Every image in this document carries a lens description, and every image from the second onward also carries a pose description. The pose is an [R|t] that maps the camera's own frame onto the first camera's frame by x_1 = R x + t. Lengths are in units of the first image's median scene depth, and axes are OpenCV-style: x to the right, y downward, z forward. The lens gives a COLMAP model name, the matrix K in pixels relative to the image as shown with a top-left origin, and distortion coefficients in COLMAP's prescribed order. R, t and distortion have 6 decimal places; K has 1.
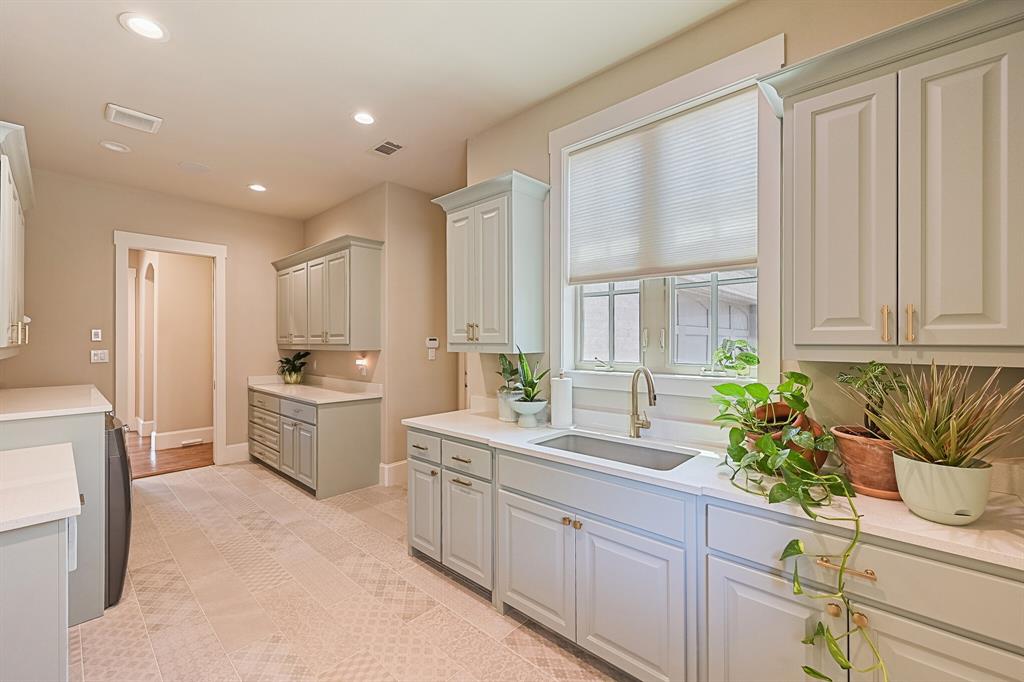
lens RADIAL K [[402.6, 0, 537.9], [0, 402.6, 339.5], [0, 0, 1]] dist [0.000608, 0.000008]
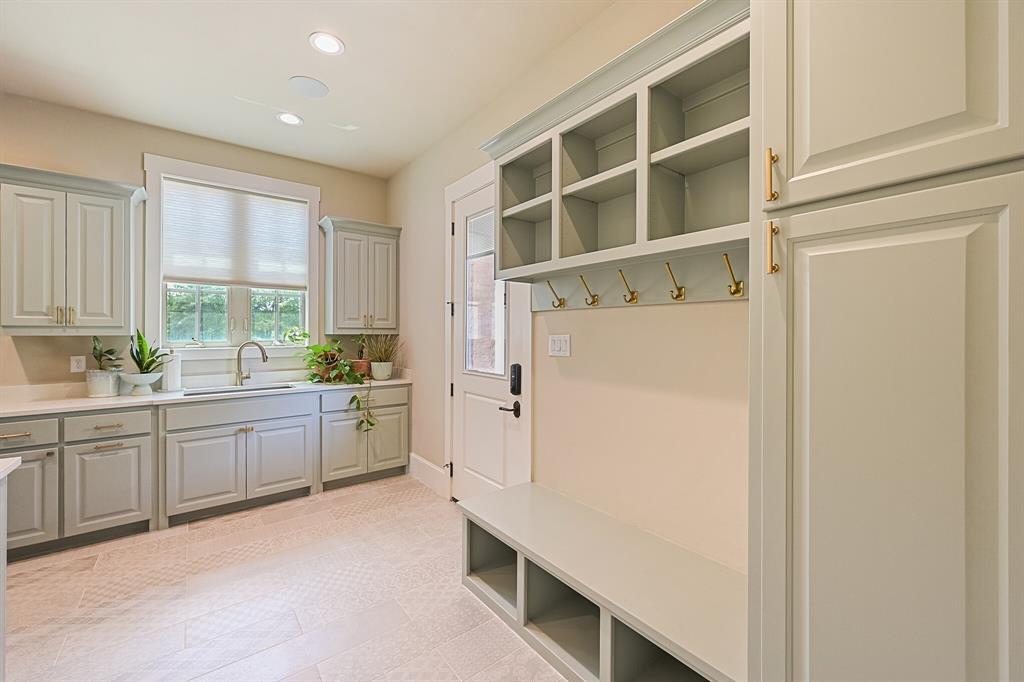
lens RADIAL K [[402.6, 0, 513.5], [0, 402.6, 334.1], [0, 0, 1]] dist [0.000608, 0.000008]
pose [[0.154307, -0.001123, 0.988022, -1.218277], [-0.000123, 0.999999, 0.001156, 0.035565], [-0.988023, -0.000300, 0.154307, -0.340218]]
